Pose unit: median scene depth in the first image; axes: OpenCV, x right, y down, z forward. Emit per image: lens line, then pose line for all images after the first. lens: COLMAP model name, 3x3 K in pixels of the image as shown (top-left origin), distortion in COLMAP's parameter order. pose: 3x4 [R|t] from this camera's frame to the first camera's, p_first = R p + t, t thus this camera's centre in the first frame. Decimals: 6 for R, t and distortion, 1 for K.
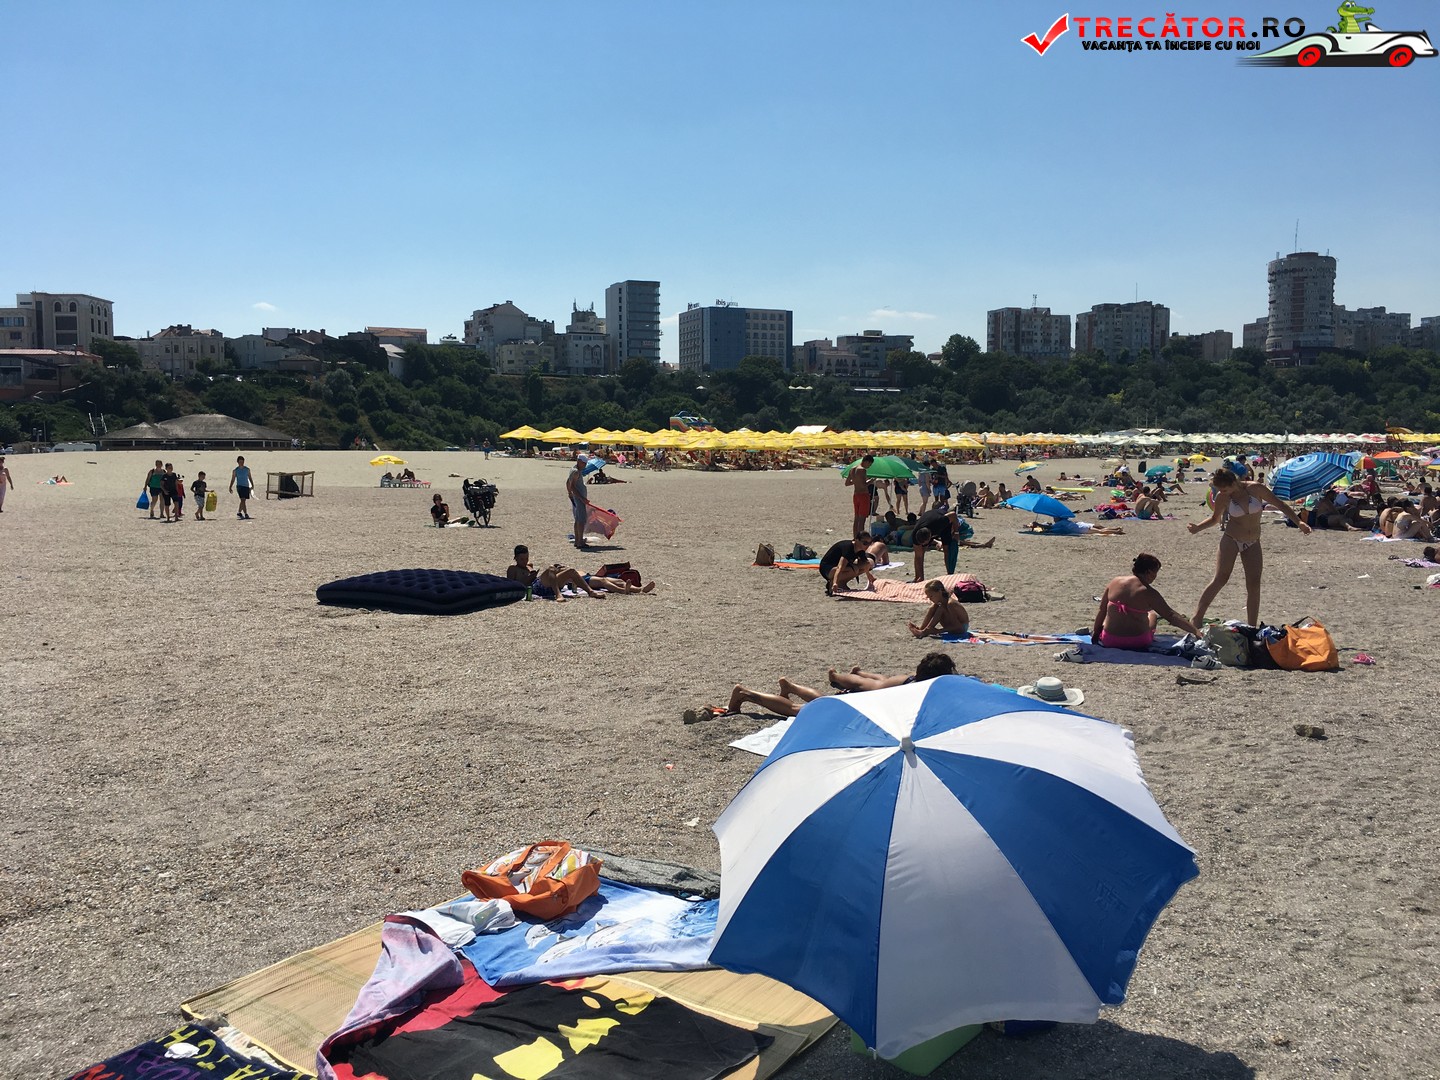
lens RADIAL K [[1228.1, 0, 720.8], [0, 1228.1, 531.5], [0, 0, 1]] dist [0.084076, -0.077156]
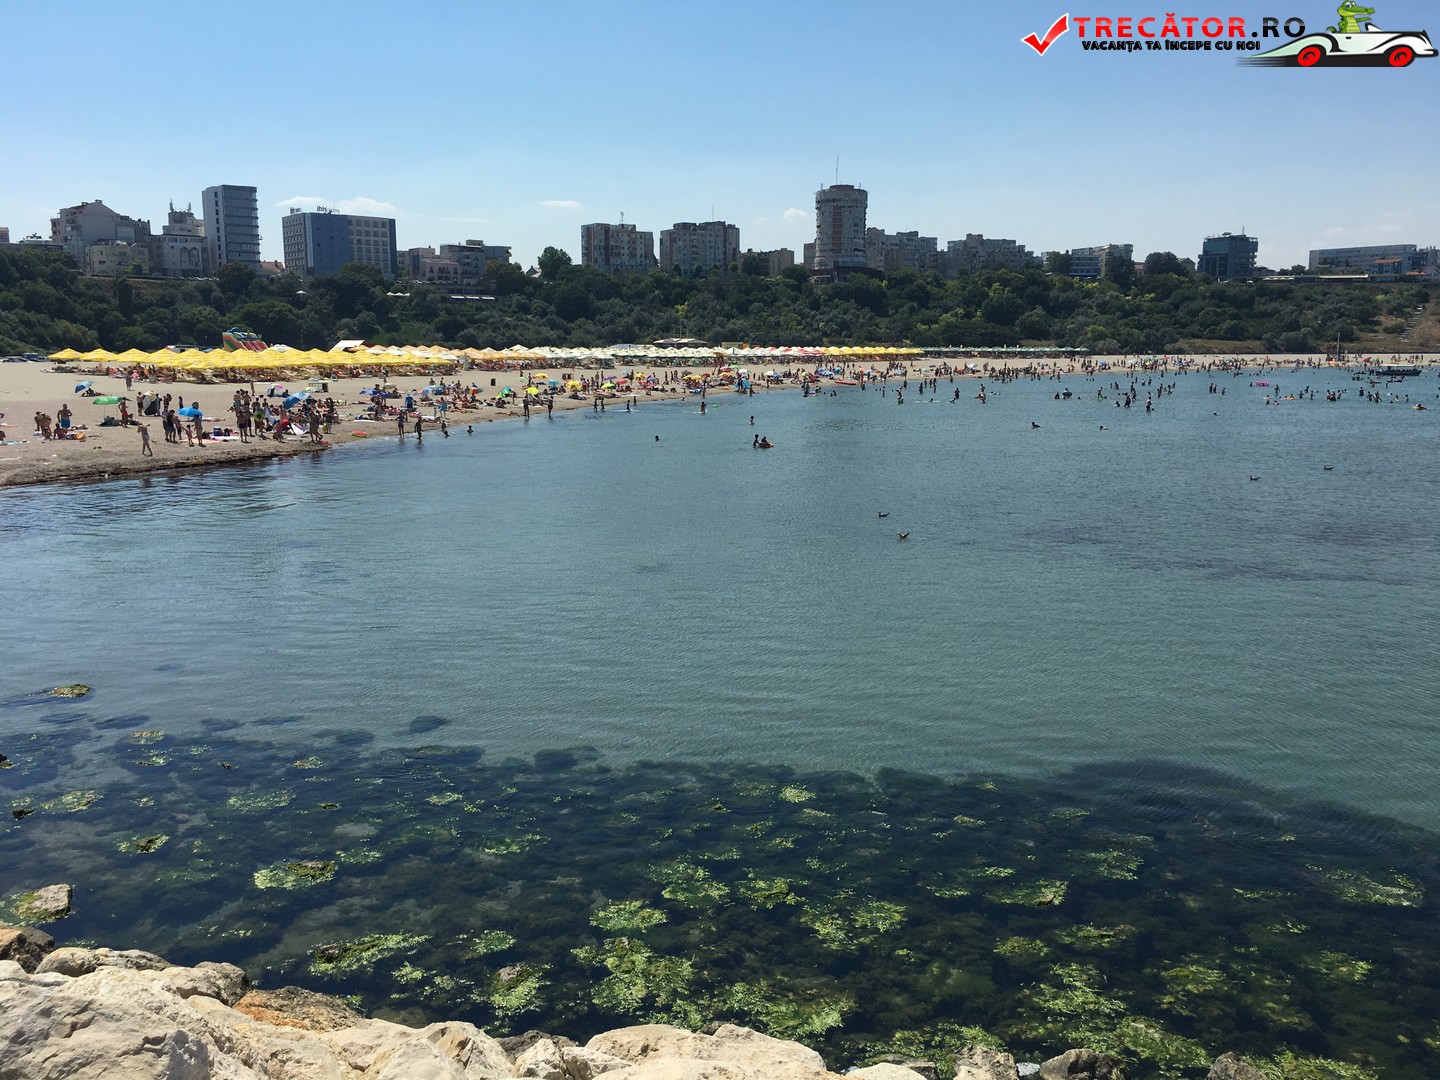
lens RADIAL K [[1228.1, 0, 719.5], [0, 1228.1, 546.8], [0, 0, 1]] dist [0.084076, -0.077156]
pose [[0.965566, -0.037107, 0.257497, 0.044298], [0.012181, 0.995138, 0.097731, 0.002273], [-0.259872, -0.091229, 0.961324, -0.141207]]
